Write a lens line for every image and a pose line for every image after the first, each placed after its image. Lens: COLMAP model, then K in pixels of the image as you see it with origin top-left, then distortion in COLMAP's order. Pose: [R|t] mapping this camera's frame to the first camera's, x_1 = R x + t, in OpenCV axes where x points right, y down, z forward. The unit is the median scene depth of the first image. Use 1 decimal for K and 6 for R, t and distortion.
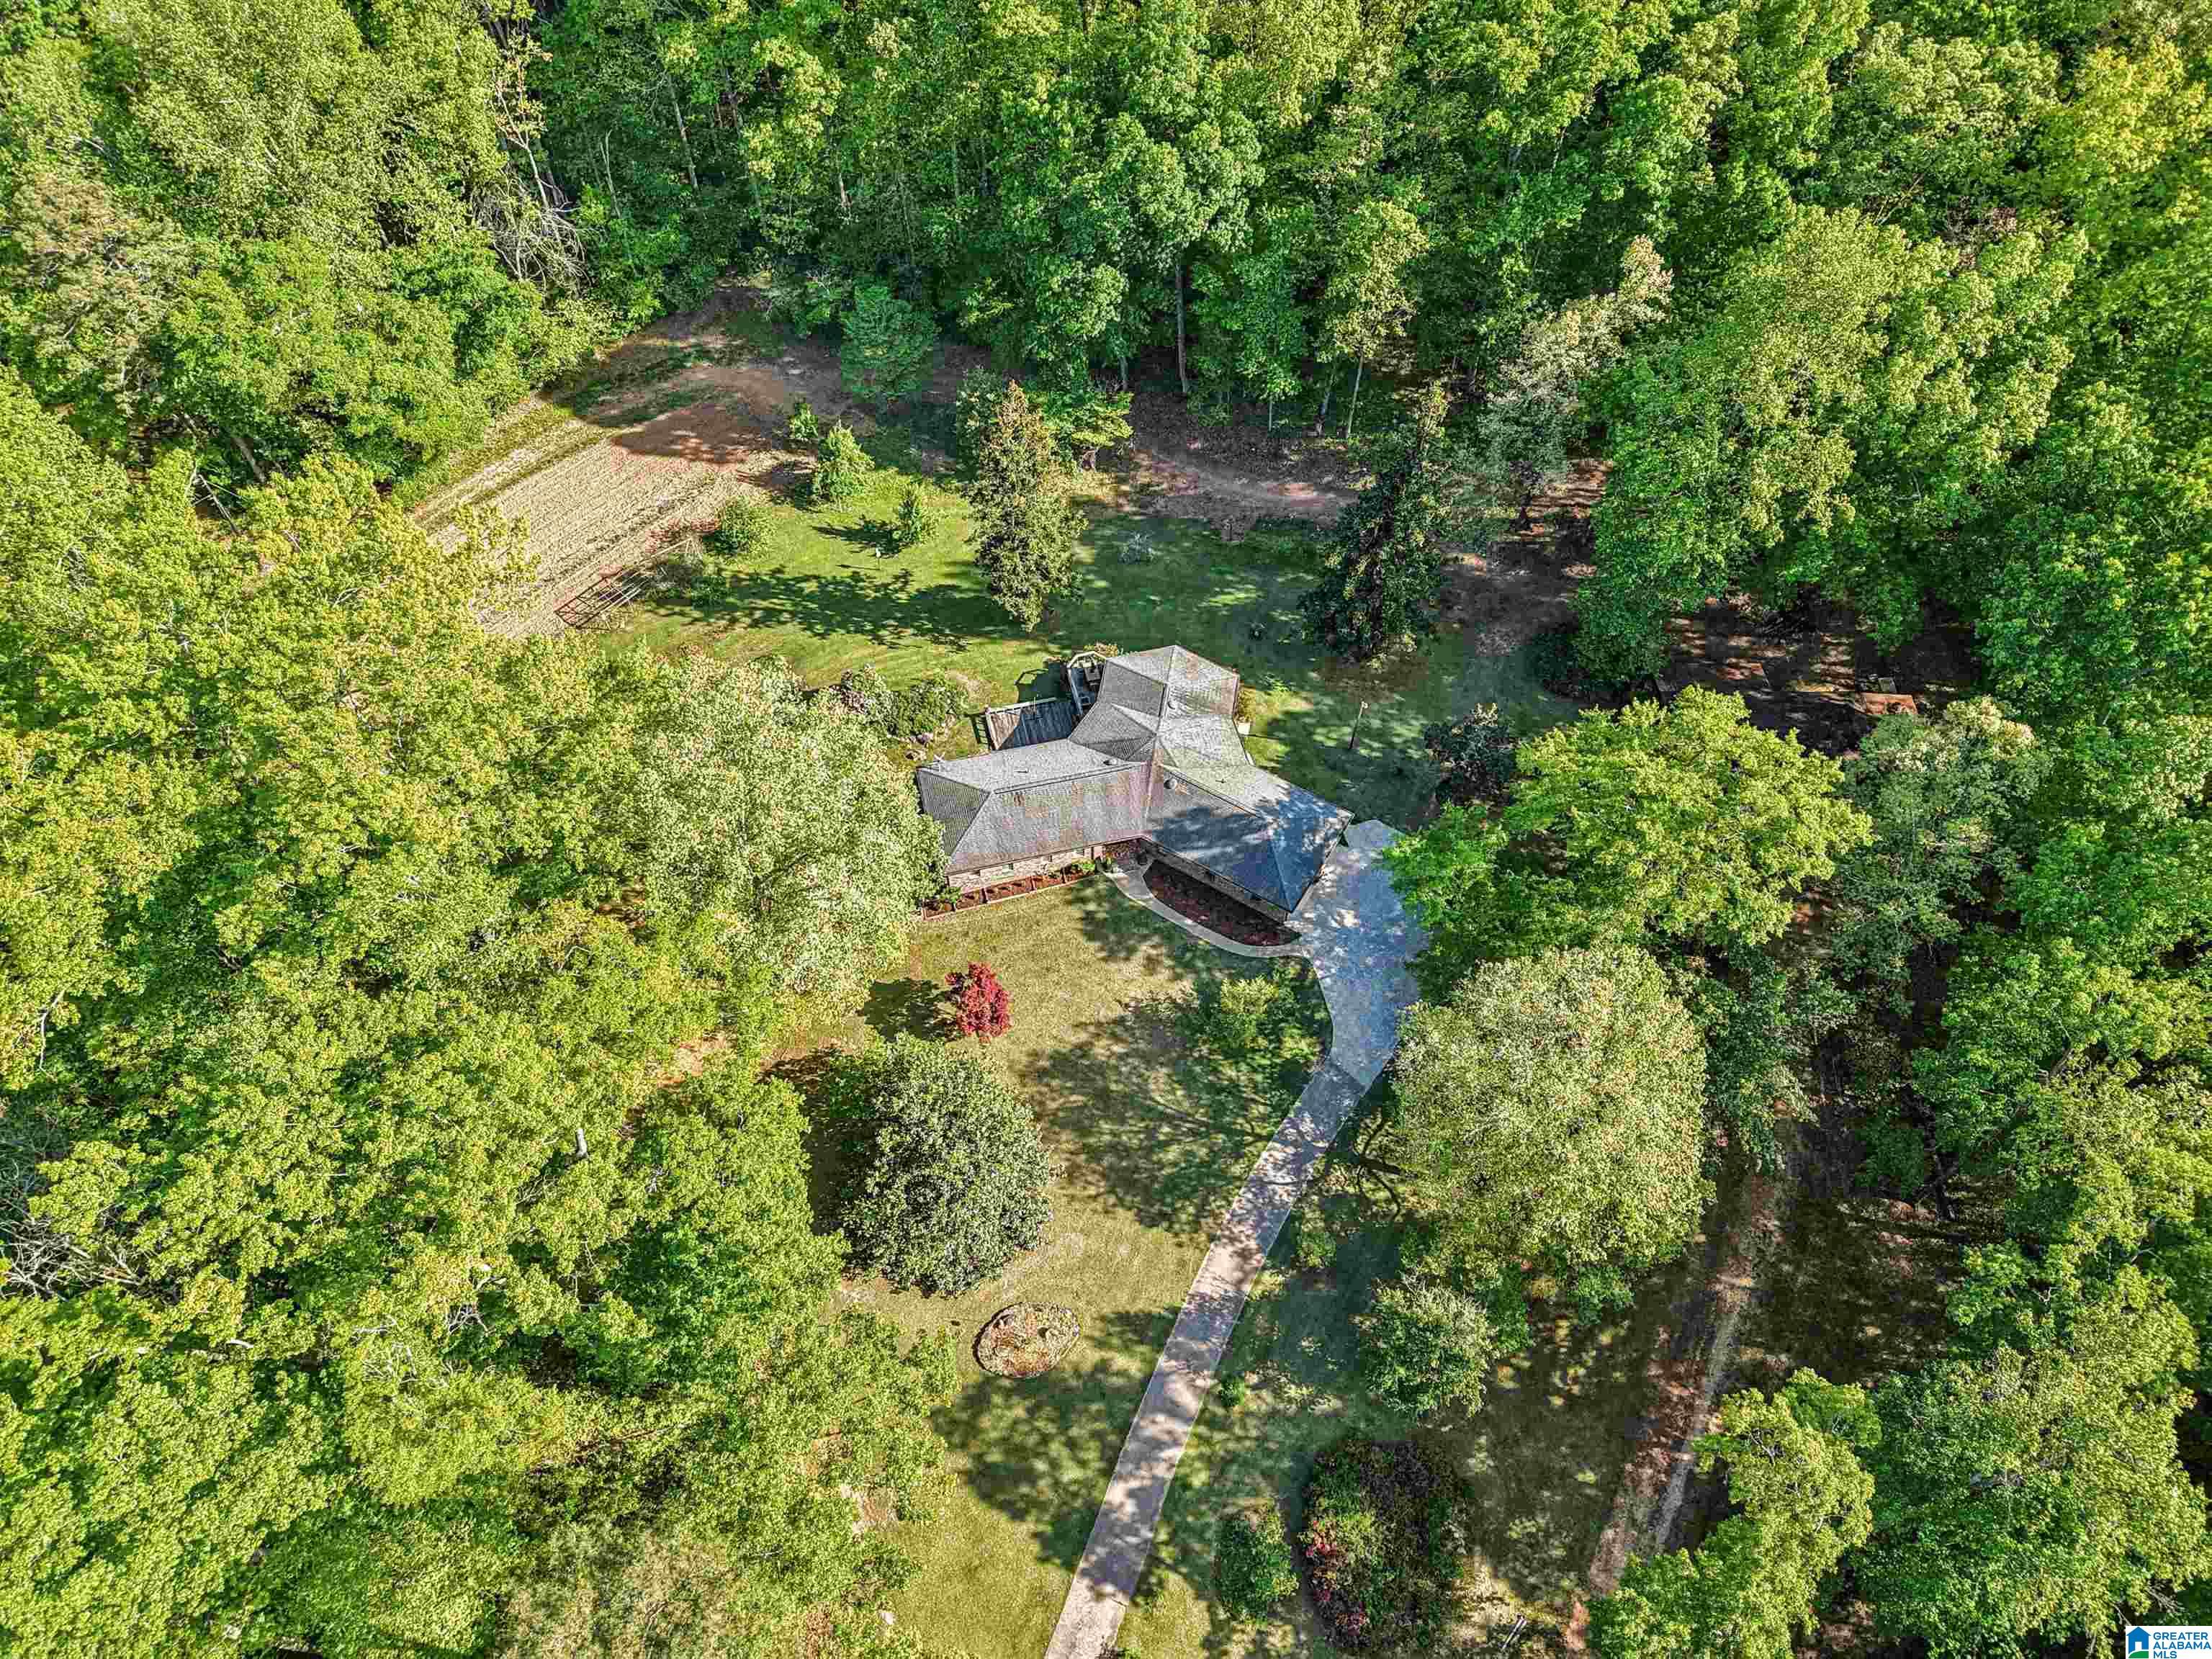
lens RADIAL K [[1481.0, 0, 1111.9], [0, 1481.0, 834.4], [0, 0, 1]] dist [0.021399, -0.018790]
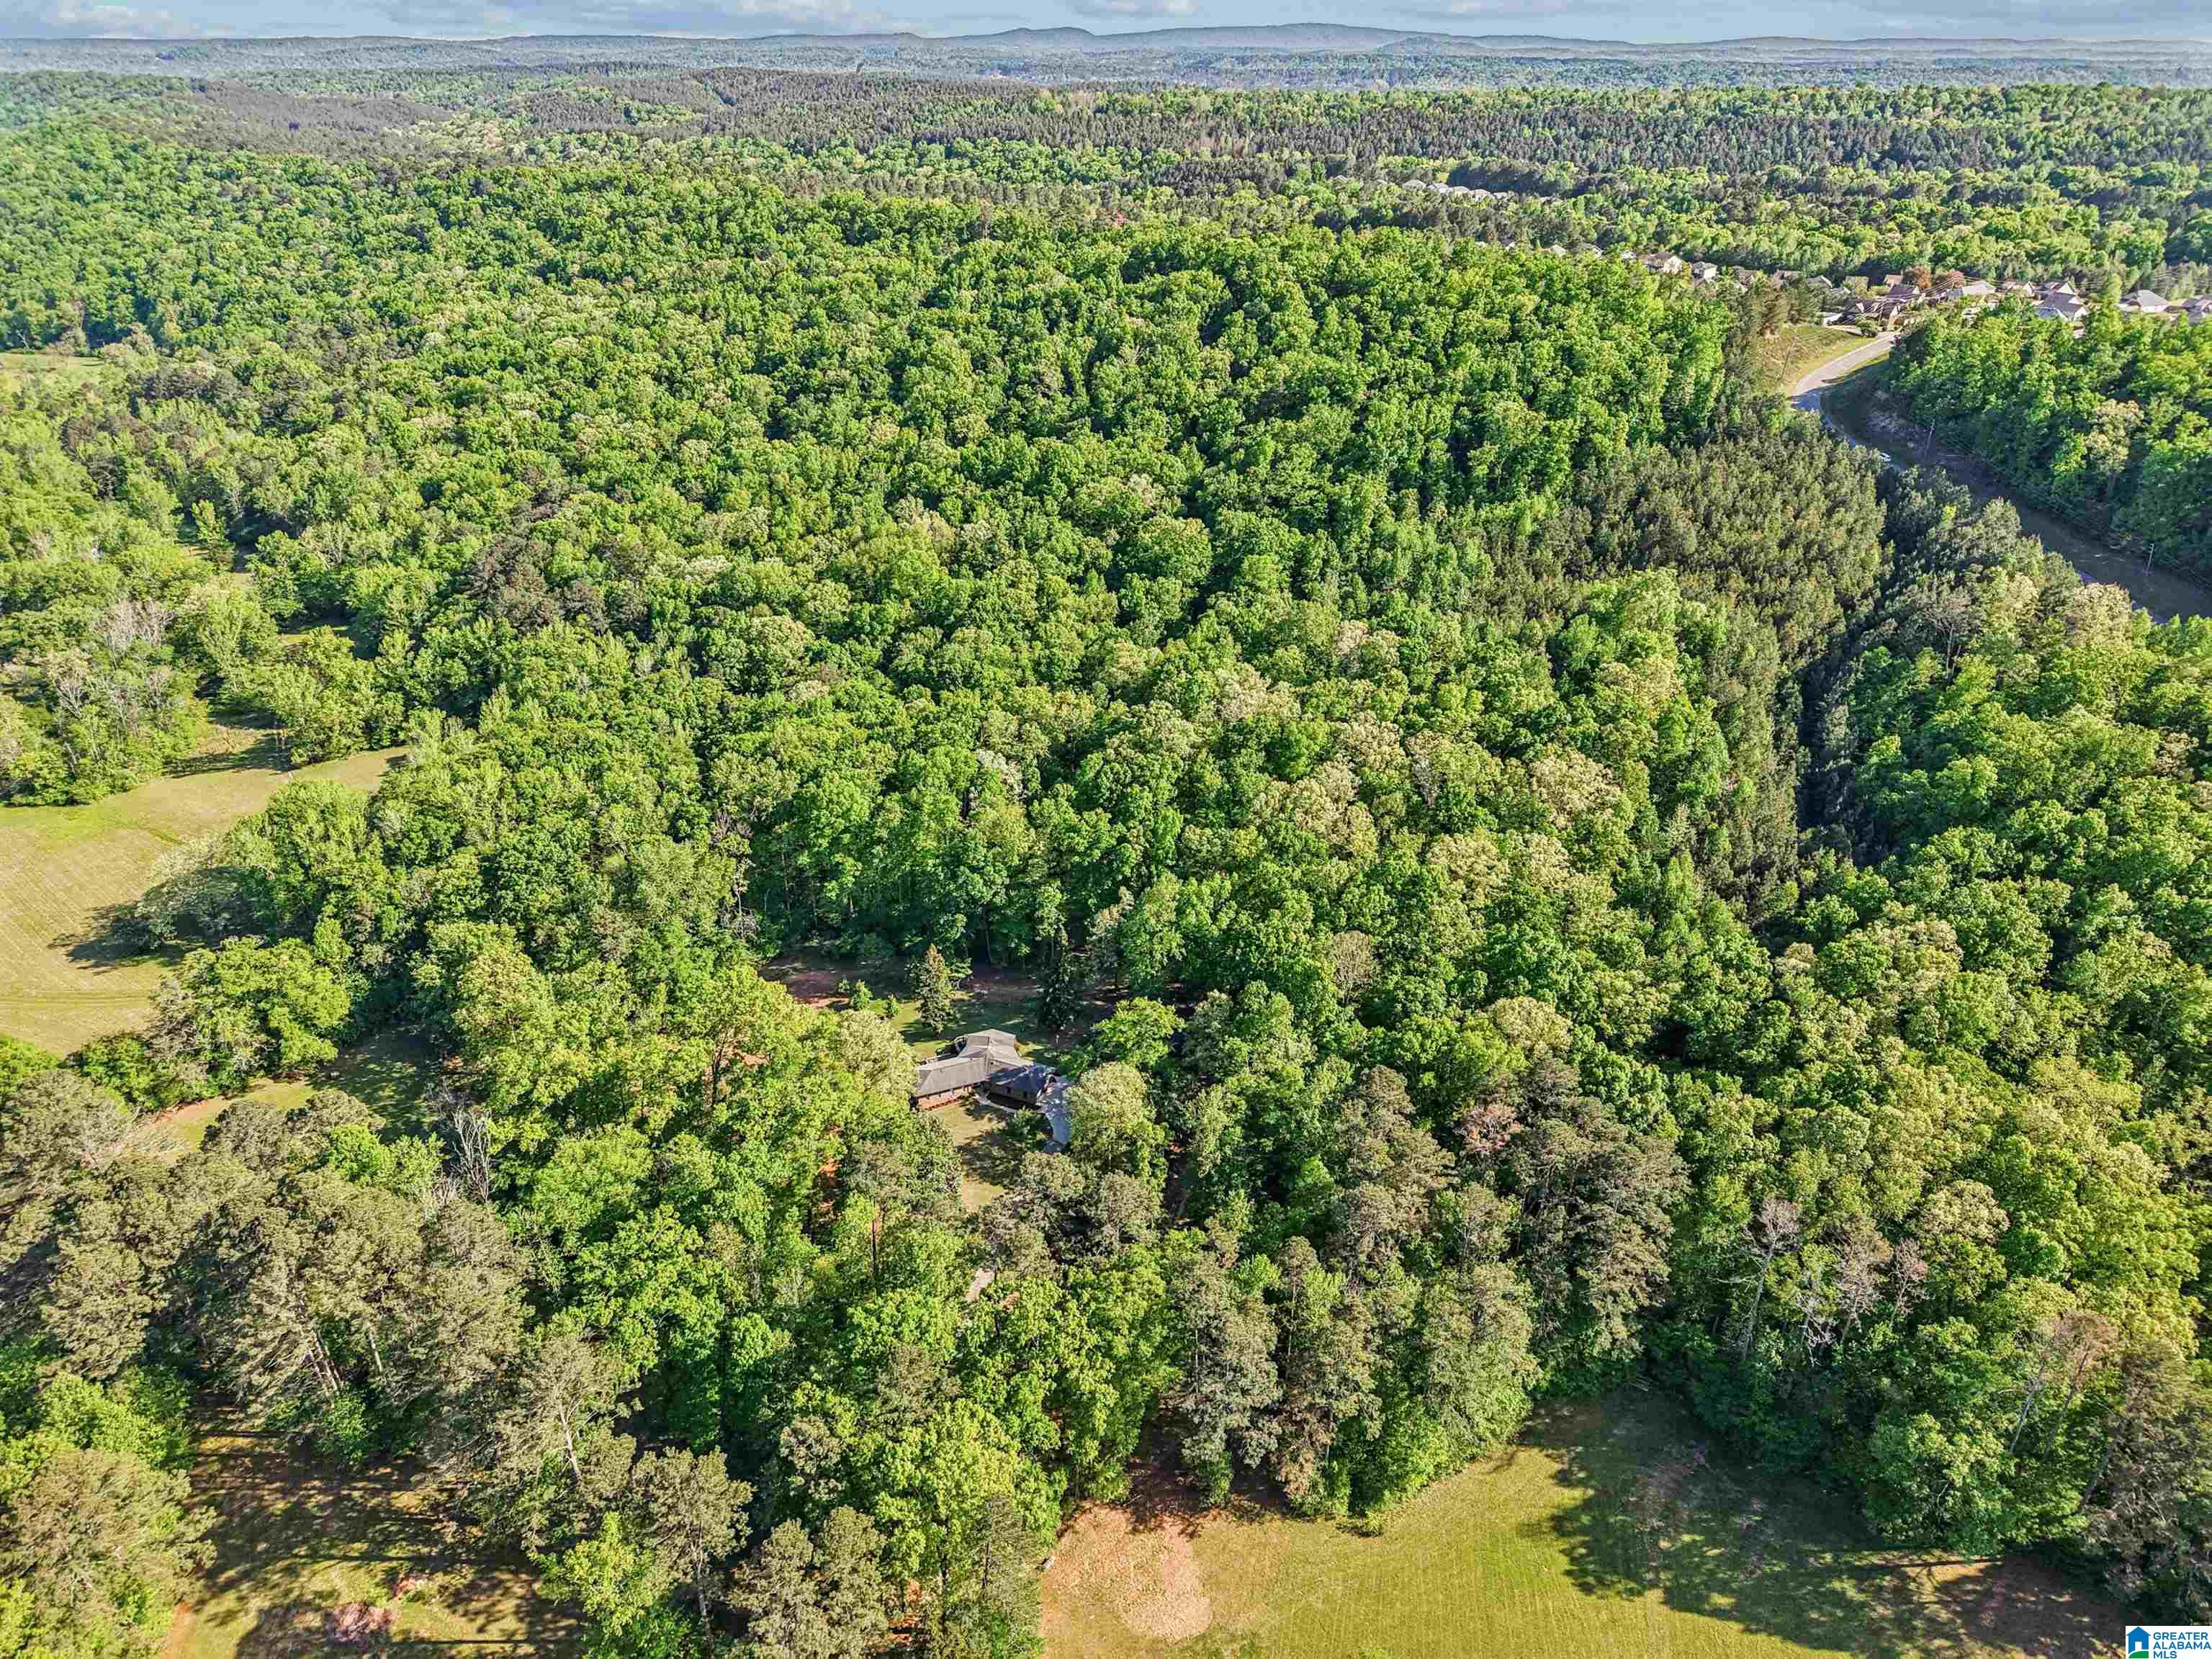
lens RADIAL K [[1481.0, 0, 1111.9], [0, 1481.0, 834.4], [0, 0, 1]] dist [0.021399, -0.018790]
pose [[0.991007, -0.067429, 0.115580, -0.034102], [0.114719, 0.872774, -0.474452, 0.960158], [-0.068884, 0.483445, 0.872660, -1.751062]]
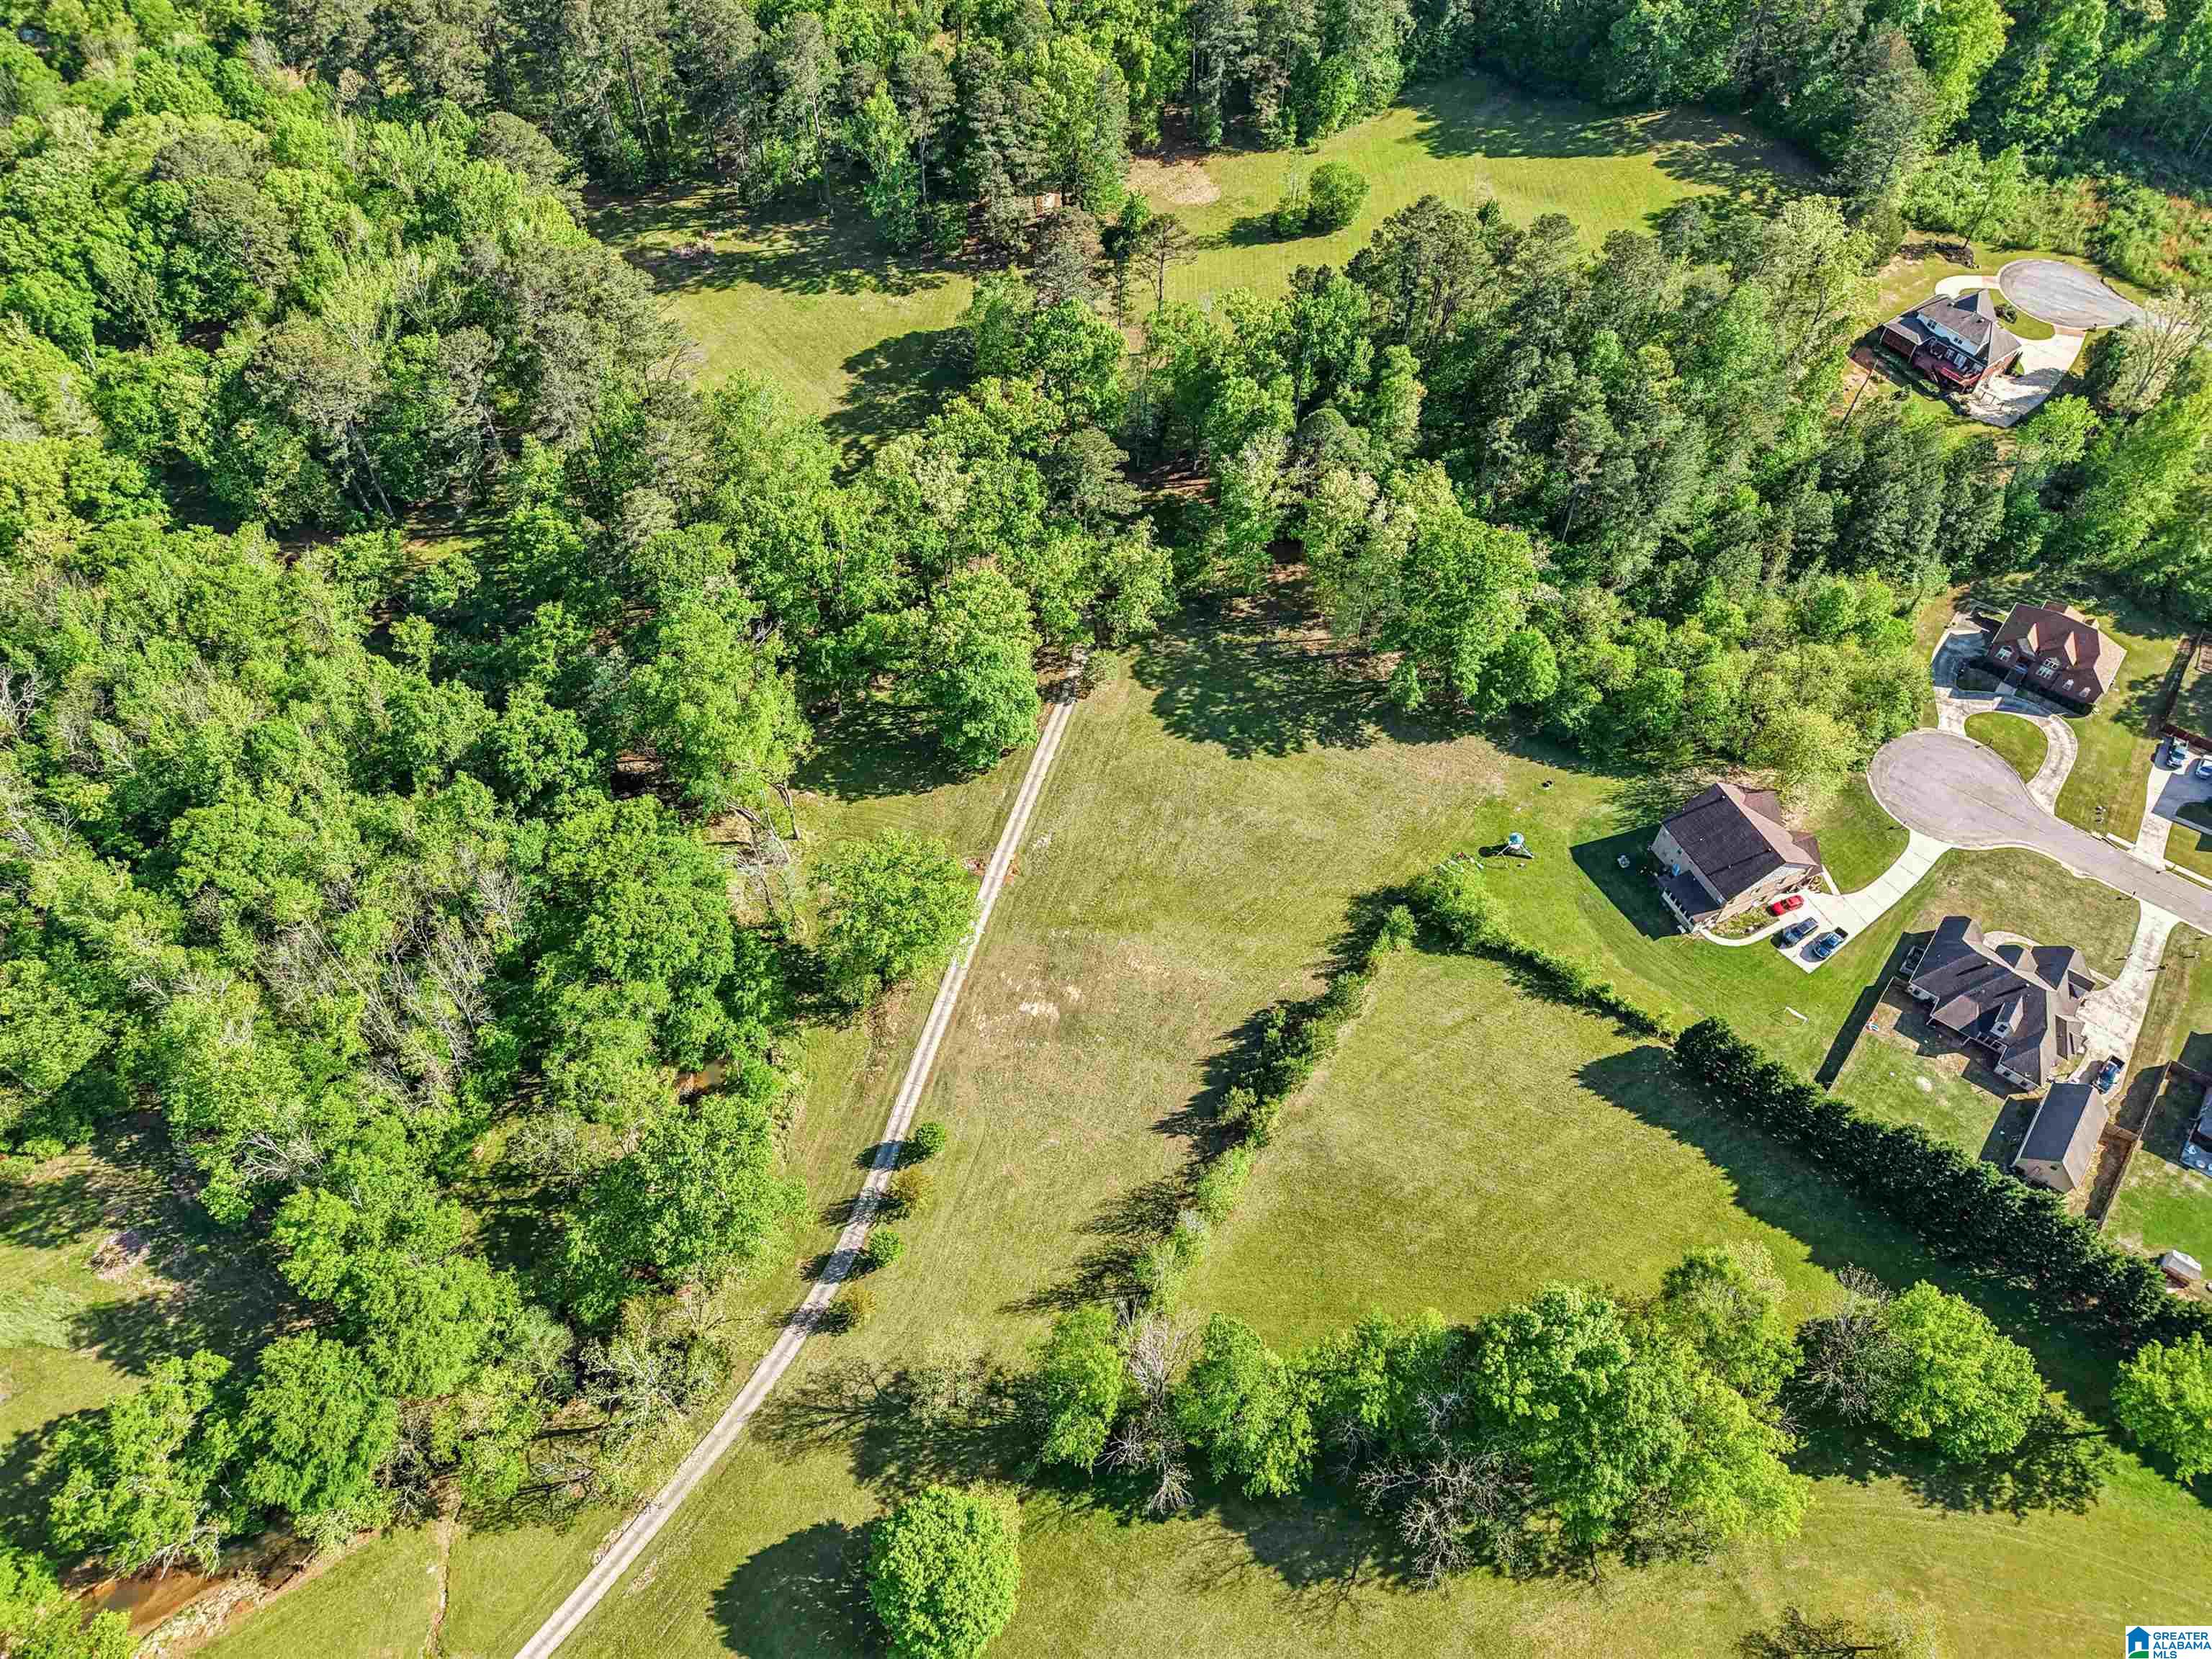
lens RADIAL K [[1473.5, 0, 1110.2], [0, 1473.5, 822.9], [0, 0, 1]] dist [0.010124, -0.005912]
pose [[0.953832, -0.240020, 0.180538, -0.882077], [0.251973, 0.966634, -0.046129, 2.352489], [-0.163443, 0.089490, 0.982486, -2.526011]]
